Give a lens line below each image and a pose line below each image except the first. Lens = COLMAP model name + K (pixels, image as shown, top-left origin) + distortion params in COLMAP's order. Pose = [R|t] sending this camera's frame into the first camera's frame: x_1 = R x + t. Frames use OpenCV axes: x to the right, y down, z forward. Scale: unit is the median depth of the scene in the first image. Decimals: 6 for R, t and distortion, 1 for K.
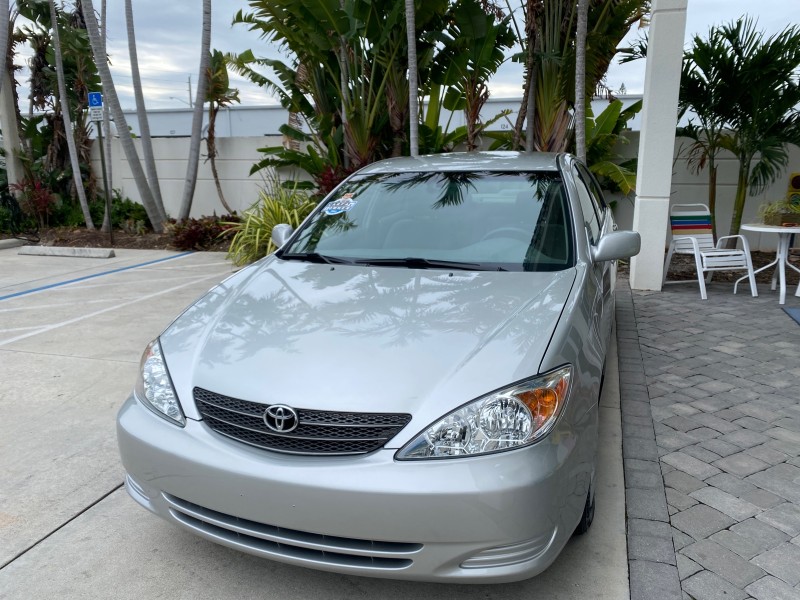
lens RADIAL K [[613.0, 0, 398.1], [0, 613.0, 296.2], [0, 0, 1]] dist [0.025690, -0.025769]
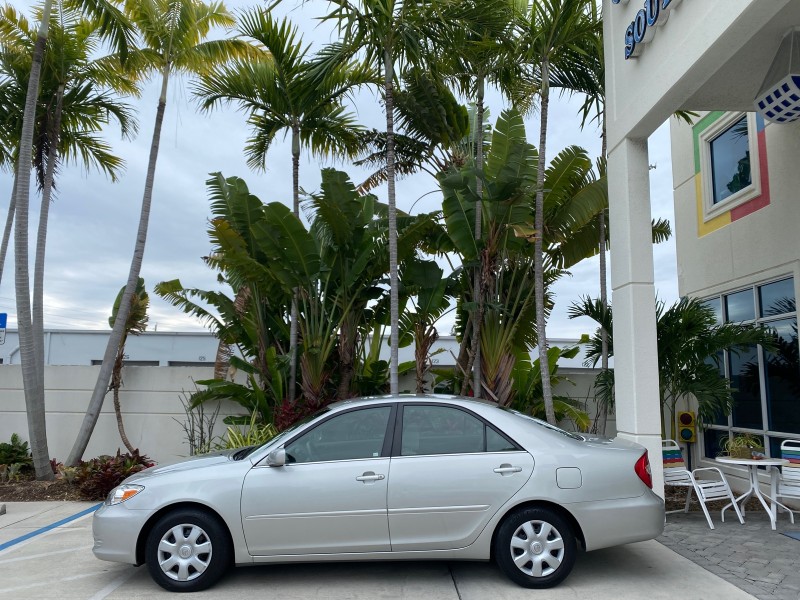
lens RADIAL K [[613.0, 0, 398.8], [0, 613.0, 298.6], [0, 0, 1]] dist [0.025690, -0.025769]
pose [[0.941756, 0.065328, 0.329892, -0.266052], [0.056472, 0.936301, -0.346629, -0.018599], [-0.331523, 0.345069, 0.878077, 0.049046]]
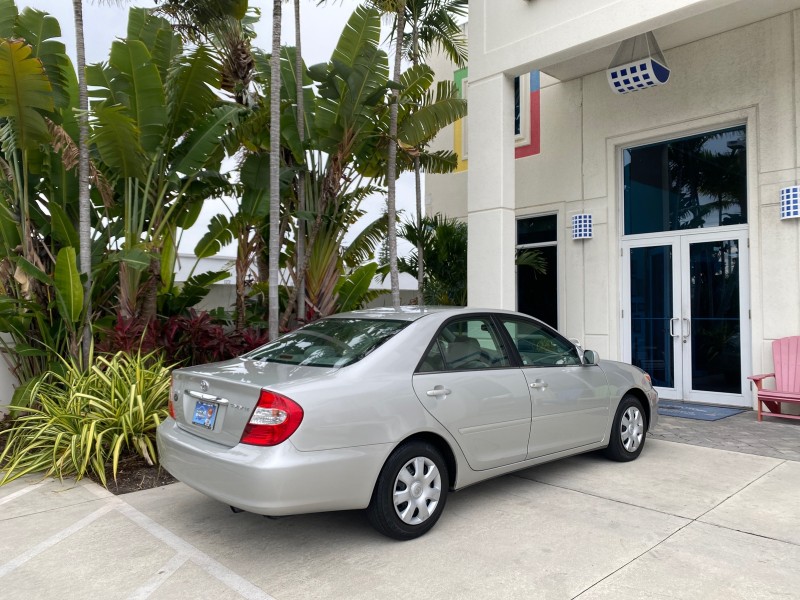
lens RADIAL K [[613.0, 0, 399.2], [0, 613.0, 298.4], [0, 0, 1]] dist [0.025690, -0.025769]
pose [[0.476316, 0.020033, 0.879046, -0.568370], [0.193982, 0.972713, -0.127277, -0.080637], [-0.857610, 0.231143, 0.459433, 0.379018]]
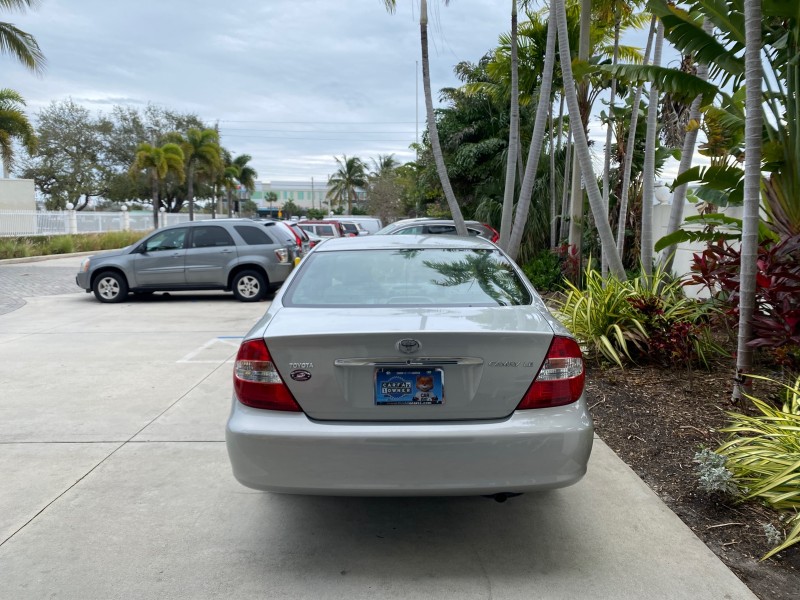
lens RADIAL K [[613.0, 0, 398.6], [0, 613.0, 300.0], [0, 0, 1]] dist [0.025690, -0.025769]
pose [[0.326061, 0.127788, -0.936672, 0.396602], [-0.211318, 0.975602, 0.059539, -0.114971], [0.921428, 0.178522, 0.345110, 0.445484]]
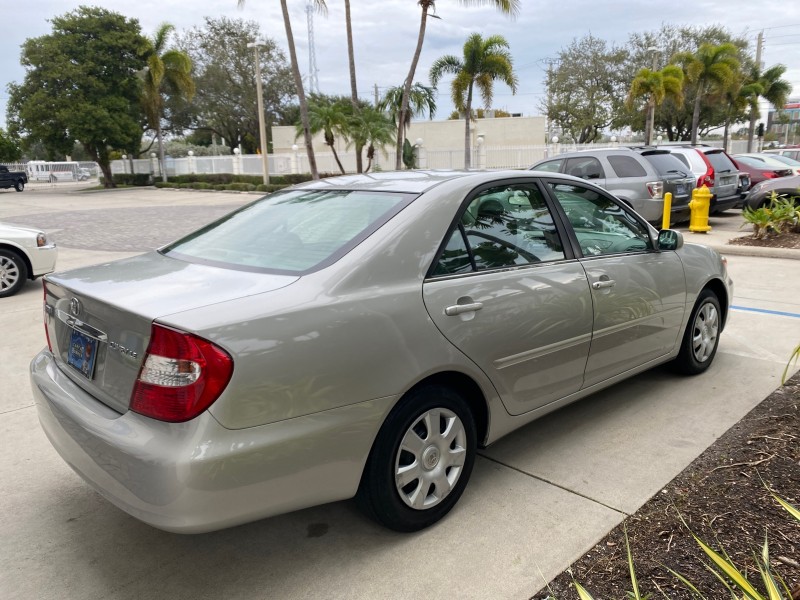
lens RADIAL K [[613.0, 0, 399.2], [0, 613.0, 297.1], [0, 0, 1]] dist [0.025690, -0.025769]
pose [[-0.467047, 0.214253, -0.857883, 0.290750], [-0.163656, 0.932493, 0.321984, -0.180112], [0.868956, 0.290779, -0.400454, 0.751987]]
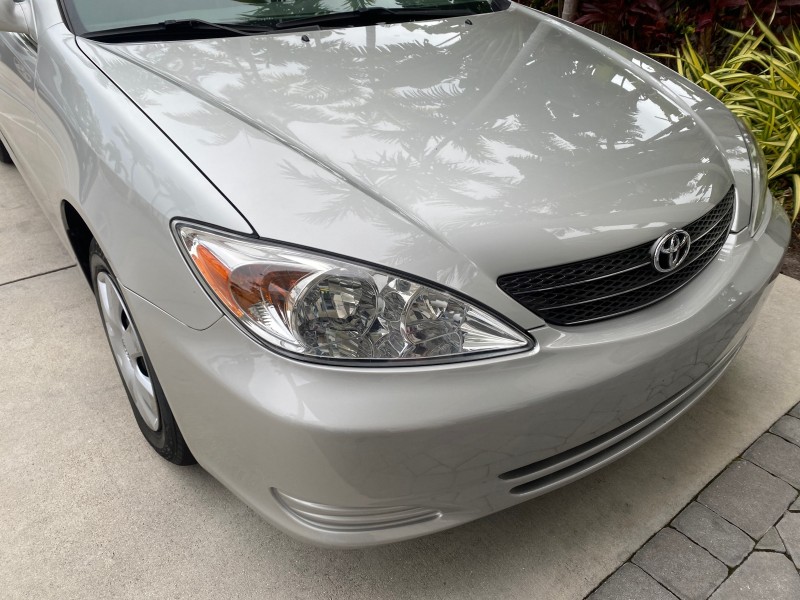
lens RADIAL K [[613.0, 0, 403.2], [0, 613.0, 295.1], [0, 0, 1]] dist [0.025690, -0.025769]
pose [[0.838087, 0.318555, -0.442868, 0.188598], [-0.156259, 0.917965, 0.364586, -0.072237], [0.522678, -0.236353, 0.819112, 0.399040]]
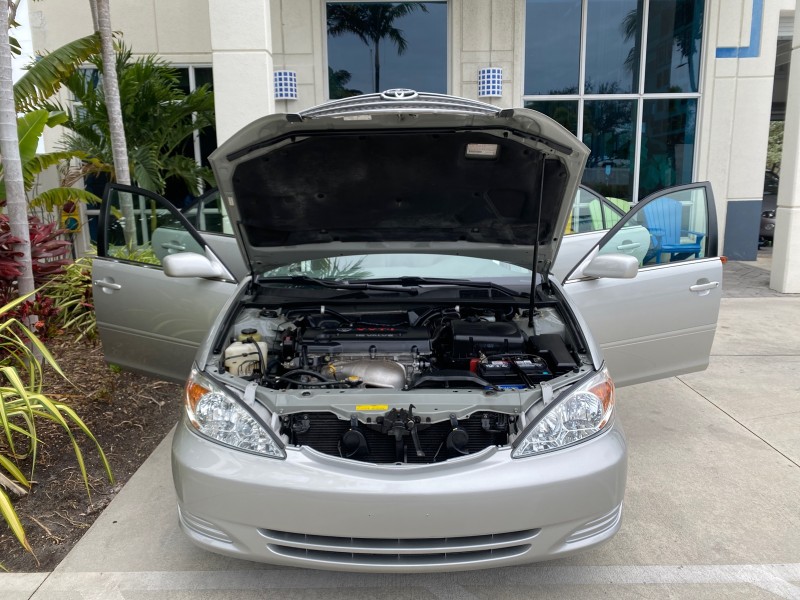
lens RADIAL K [[613.0, 0, 399.9], [0, 613.0, 303.3], [0, 0, 1]] dist [0.025690, -0.025769]
pose [[-0.329728, -0.179637, 0.926828, -0.485748], [0.220568, 0.939902, 0.260641, -0.166527], [-0.917948, 0.290369, -0.270290, 0.754784]]
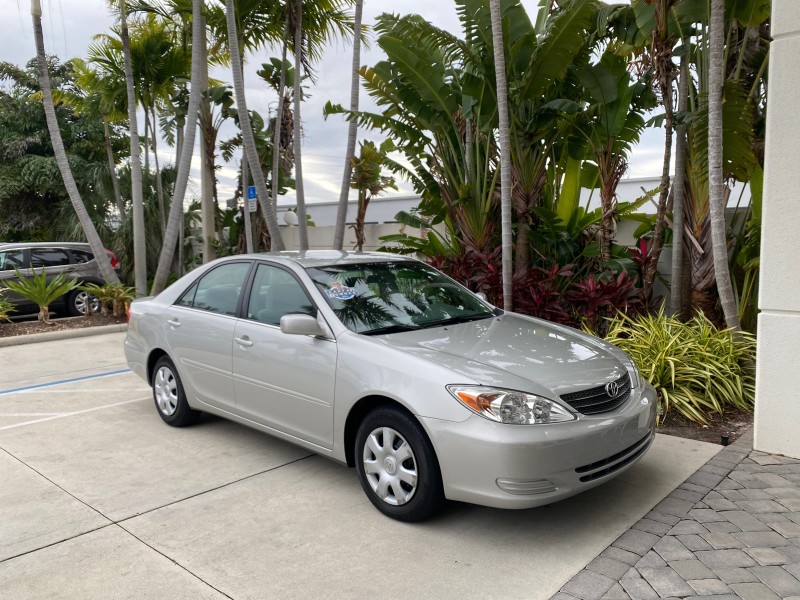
lens RADIAL K [[613.0, 0, 400.1], [0, 613.0, 298.7], [0, 0, 1]] dist [0.025690, -0.025769]
pose [[0.909991, 0.033621, -0.413263, 0.208478], [-0.084417, 0.990854, -0.105273, -0.047091], [0.405944, 0.130684, 0.904506, 0.166612]]
